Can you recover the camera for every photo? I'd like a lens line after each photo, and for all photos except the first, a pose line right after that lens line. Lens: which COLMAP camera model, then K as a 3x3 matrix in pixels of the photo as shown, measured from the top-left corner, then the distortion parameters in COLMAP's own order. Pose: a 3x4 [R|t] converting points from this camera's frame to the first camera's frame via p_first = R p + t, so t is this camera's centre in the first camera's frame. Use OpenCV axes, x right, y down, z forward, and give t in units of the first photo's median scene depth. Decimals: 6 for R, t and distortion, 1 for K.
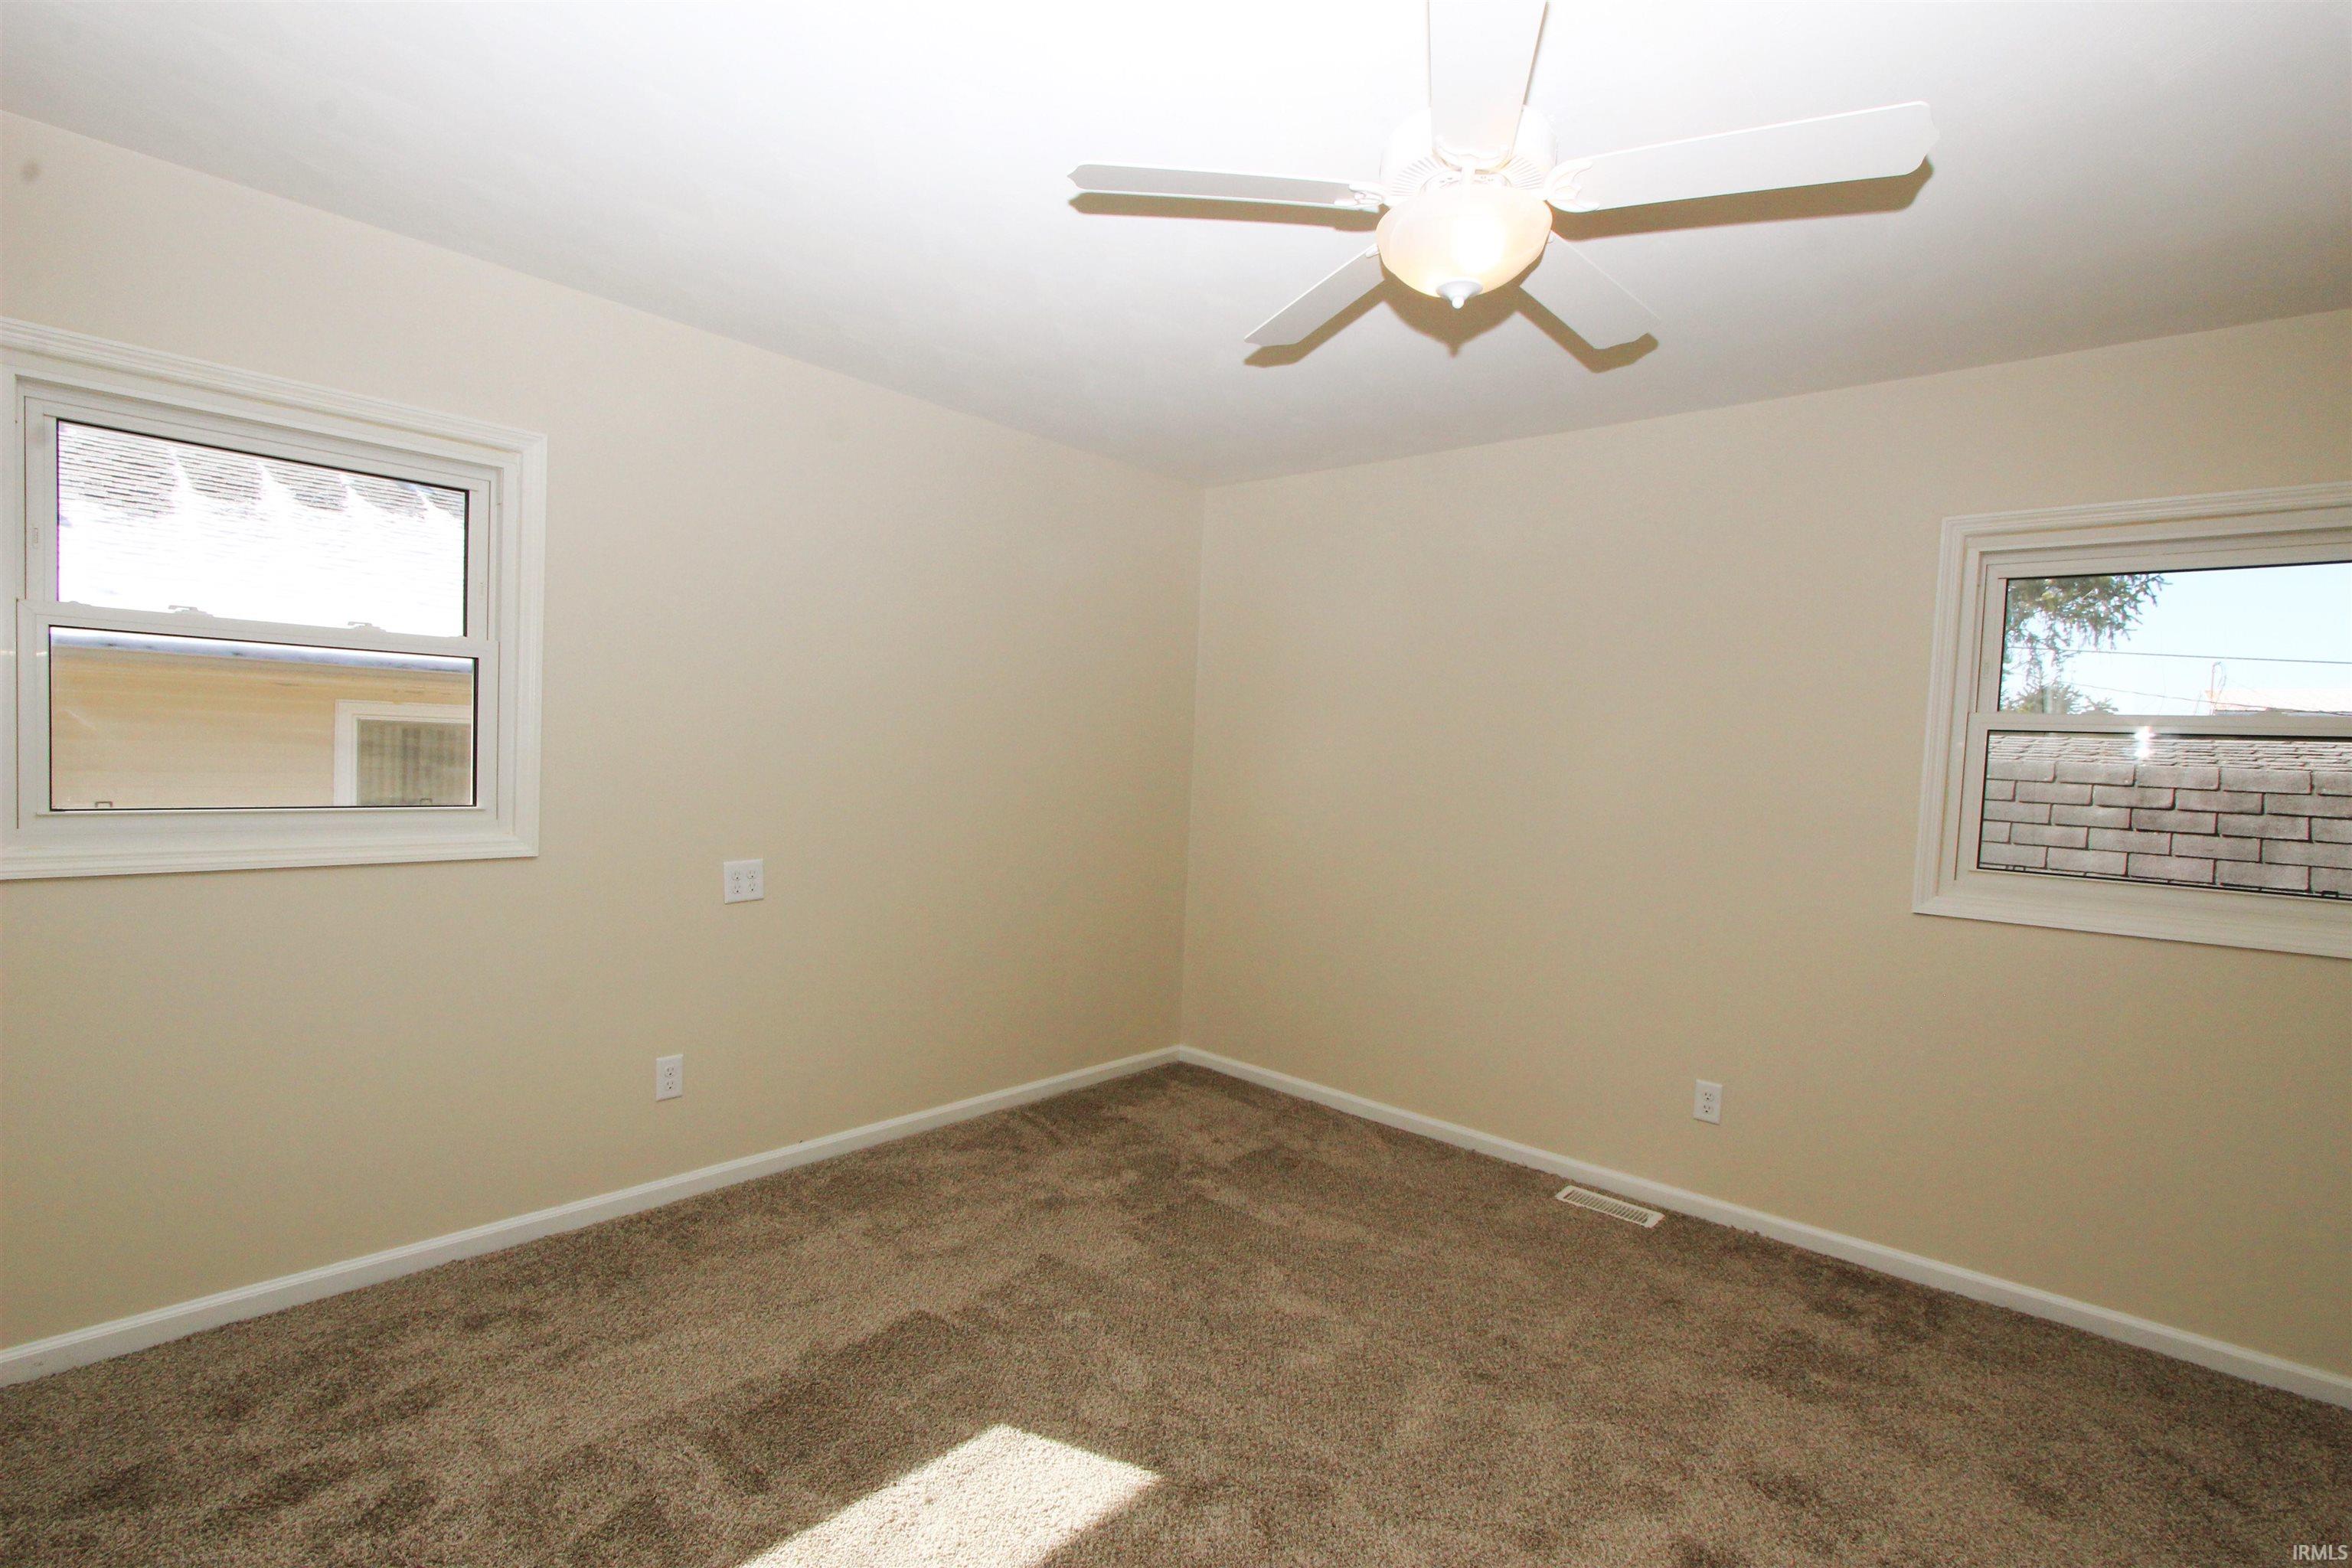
lens RADIAL K [[1101.8, 0, 1177.4], [0, 1101.8, 780.5], [0, 0, 1]] dist [-0.005863, 0.001716]
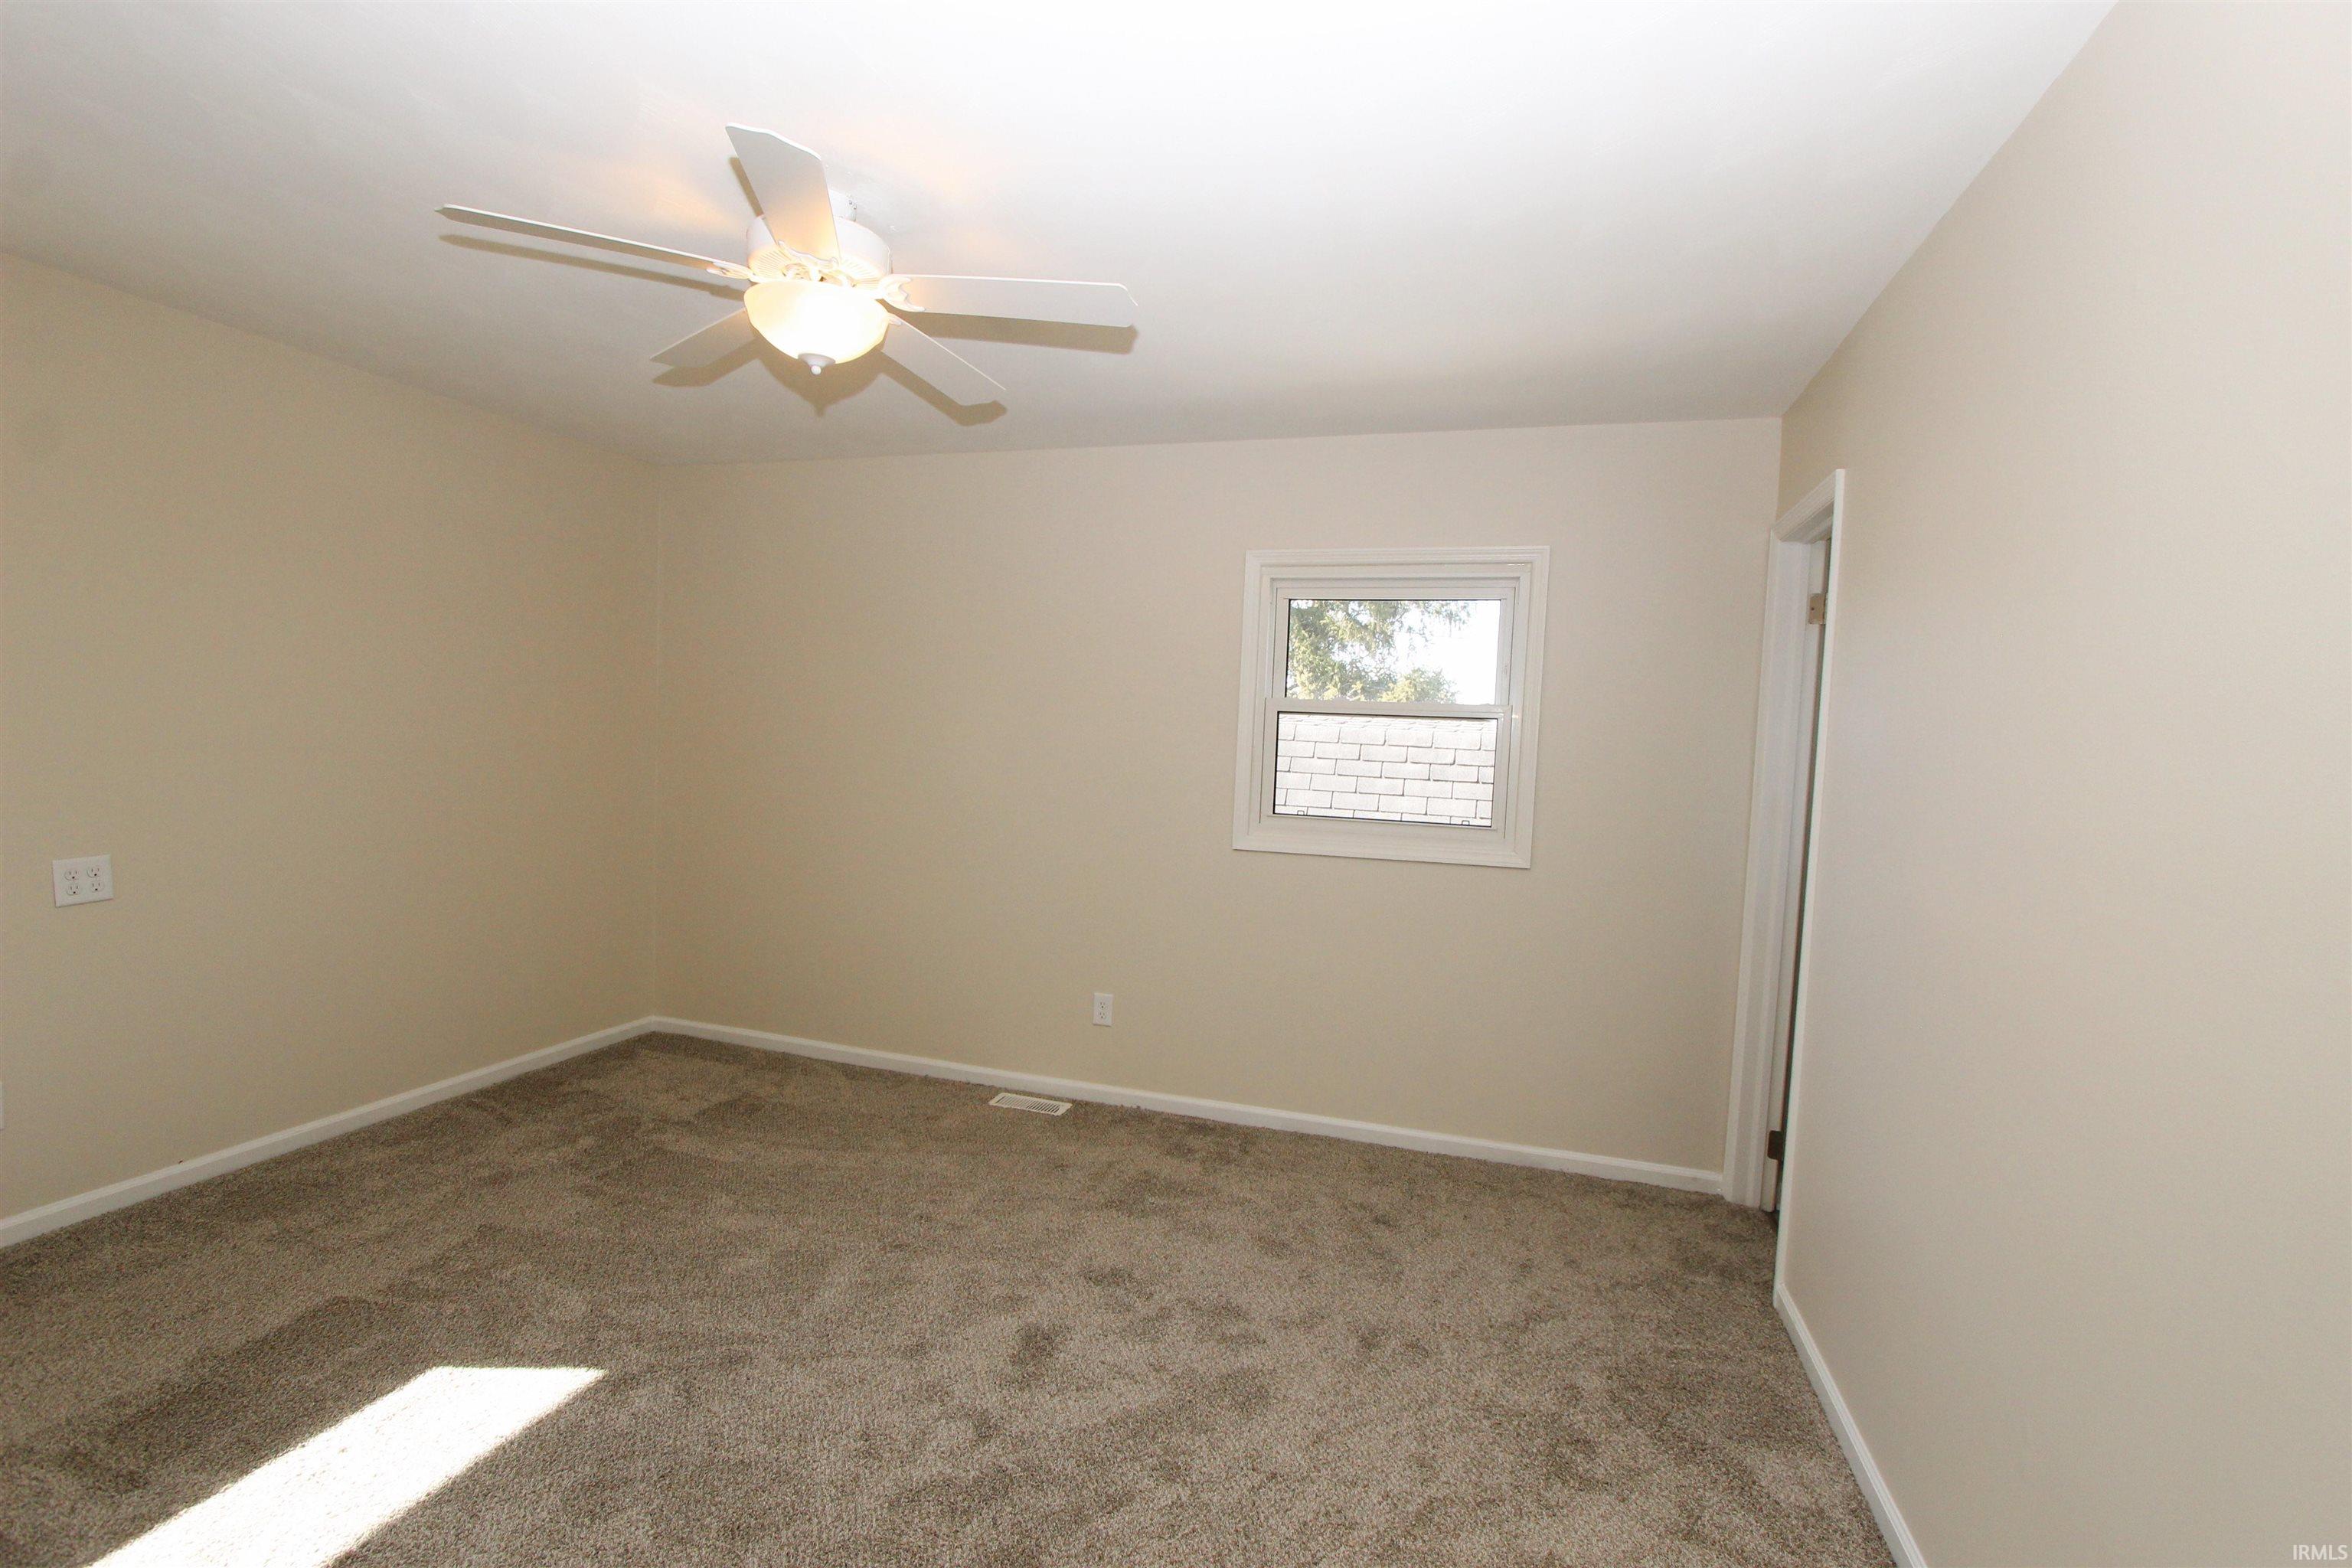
lens RADIAL K [[1101.8, 0, 1170.2], [0, 1101.8, 786.3], [0, 0, 1]] dist [-0.005863, 0.001716]
pose [[0.917992, -0.027779, 0.395625, 0.078170], [0.013105, 0.999124, 0.039747, -0.009643], [-0.396383, -0.031303, 0.917552, -0.195350]]
